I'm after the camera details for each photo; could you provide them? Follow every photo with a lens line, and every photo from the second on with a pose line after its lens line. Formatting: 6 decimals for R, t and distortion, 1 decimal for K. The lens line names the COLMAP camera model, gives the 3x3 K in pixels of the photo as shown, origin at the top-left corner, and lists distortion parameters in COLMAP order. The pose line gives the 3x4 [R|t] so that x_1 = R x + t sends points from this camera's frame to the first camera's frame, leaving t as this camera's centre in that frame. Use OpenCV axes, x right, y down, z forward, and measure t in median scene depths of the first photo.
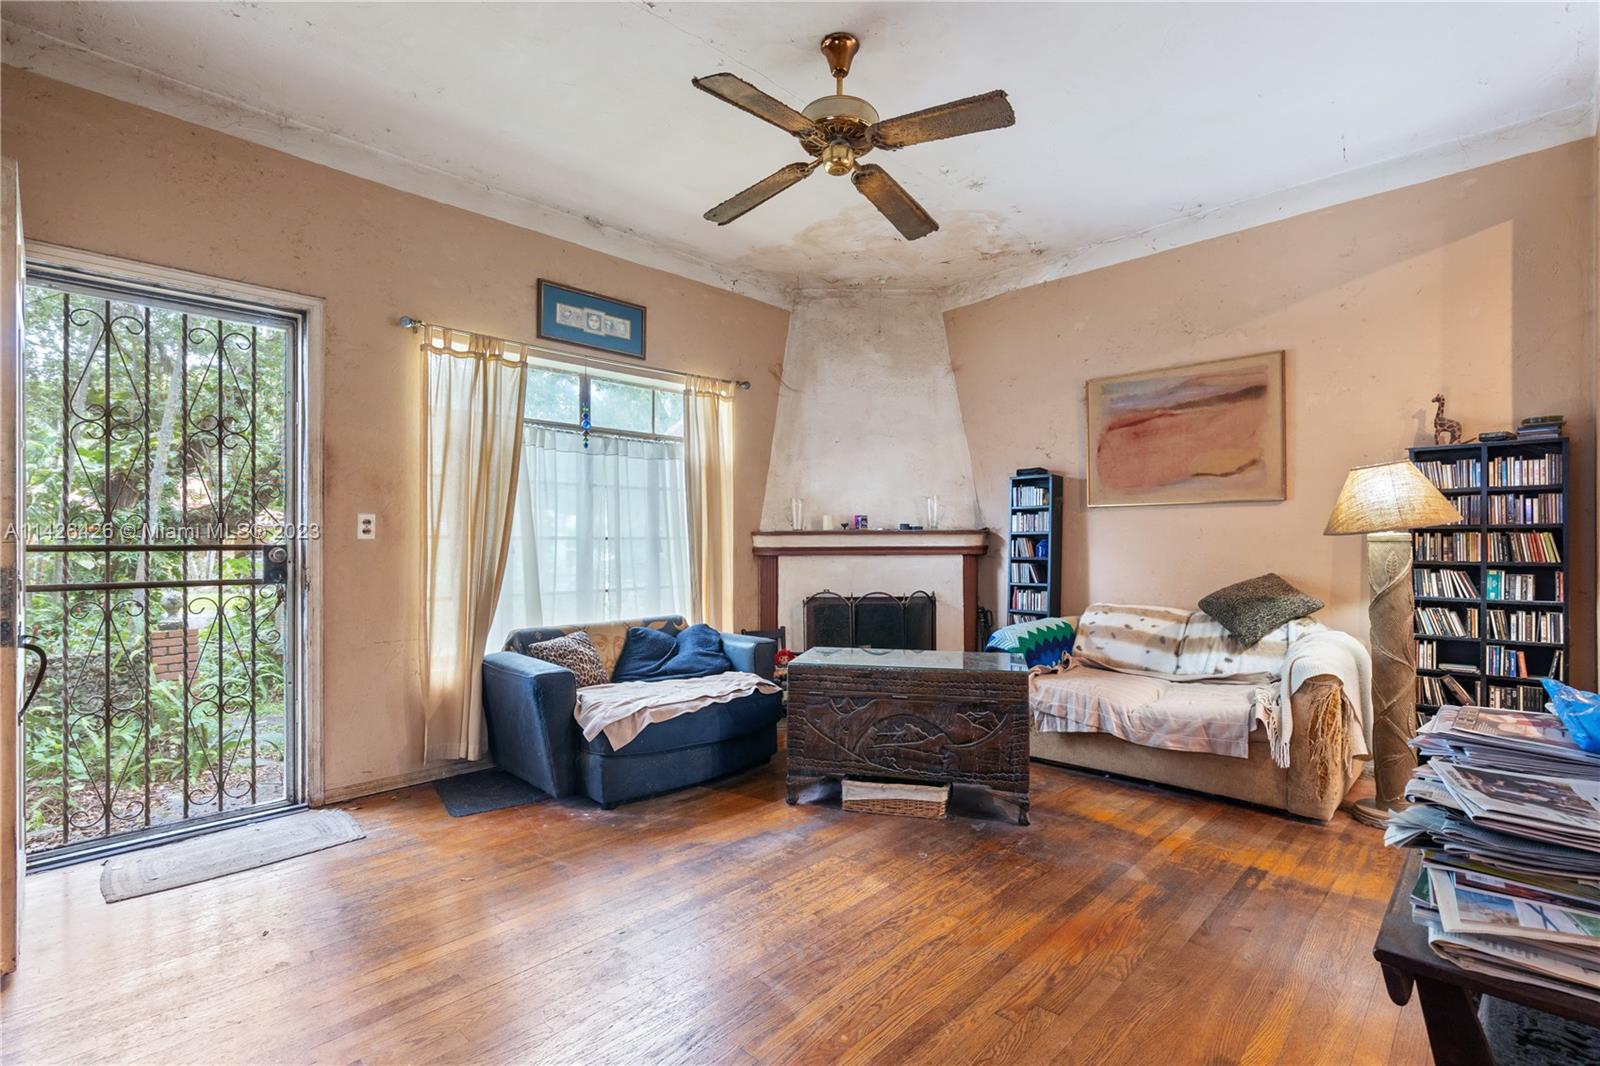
lens RADIAL K [[732.1, 0, 801.7], [0, 732.1, 538.5], [0, 0, 1]] dist [-0.005888, -0.000086]
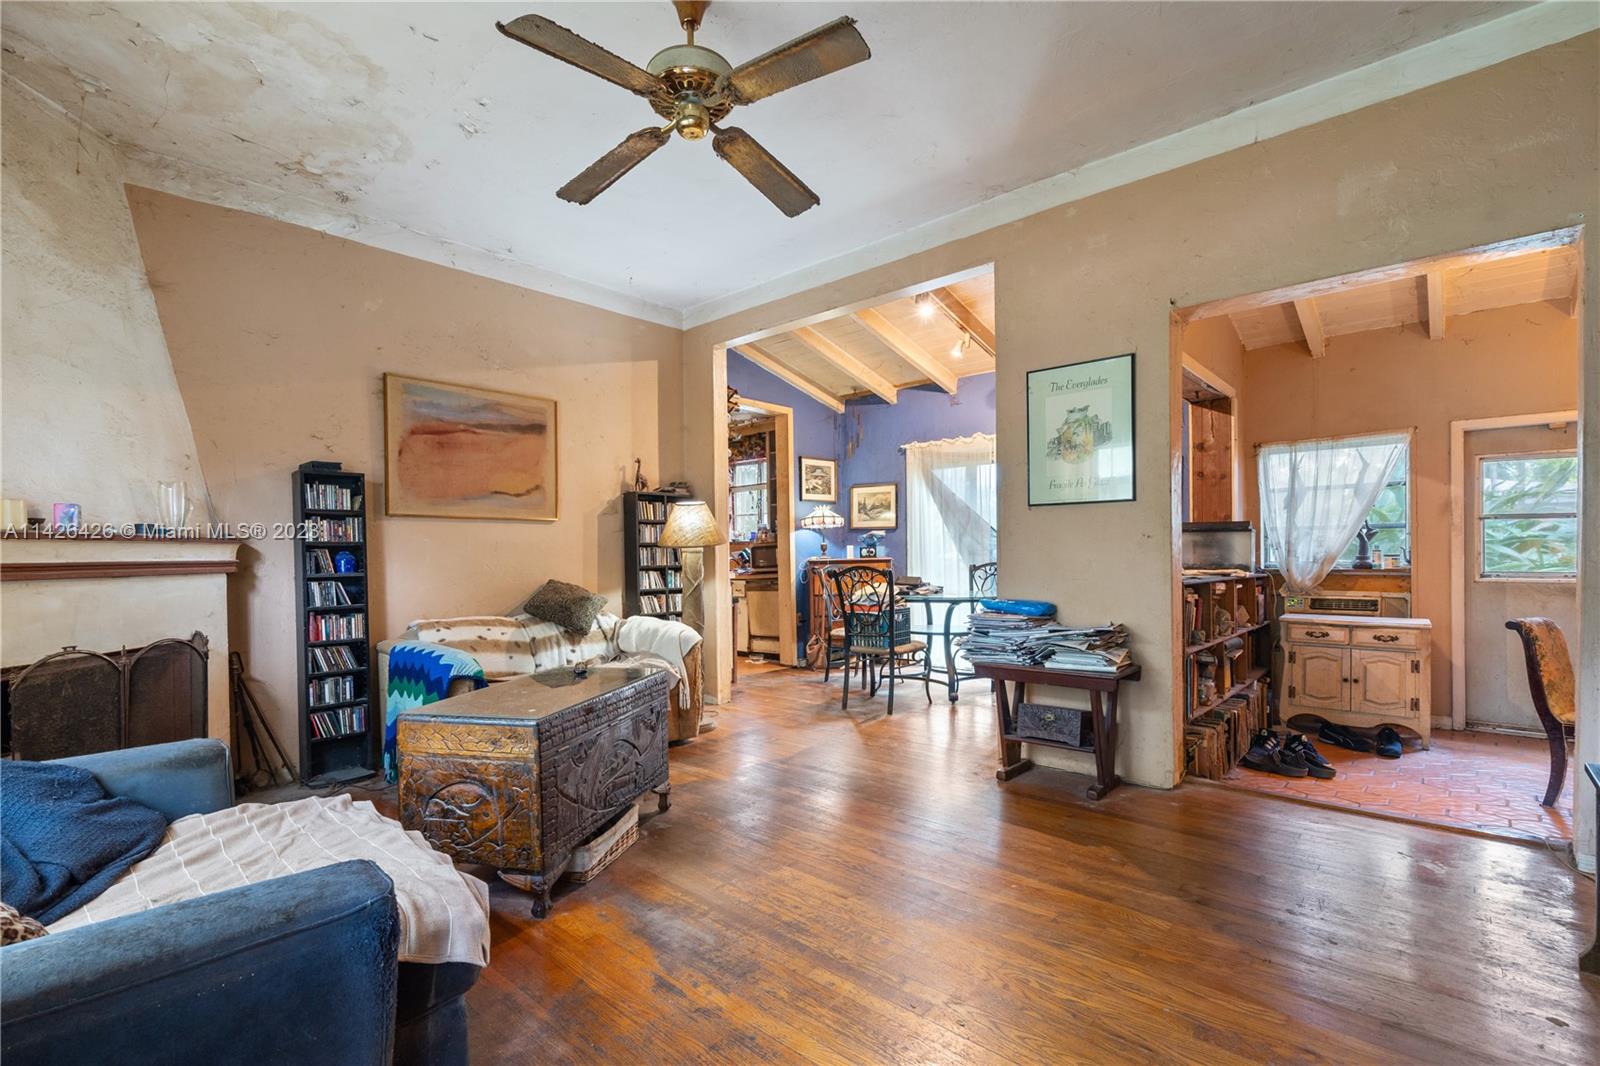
lens RADIAL K [[732.1, 0, 771.8], [0, 732.1, 561.8], [0, 0, 1]] dist [-0.005888, -0.000086]
pose [[-0.013944, -0.007263, 0.999876, -0.537901], [0.002699, 0.999970, 0.007301, 0.008966], [-0.999899, 0.002801, -0.013924, 0.580233]]
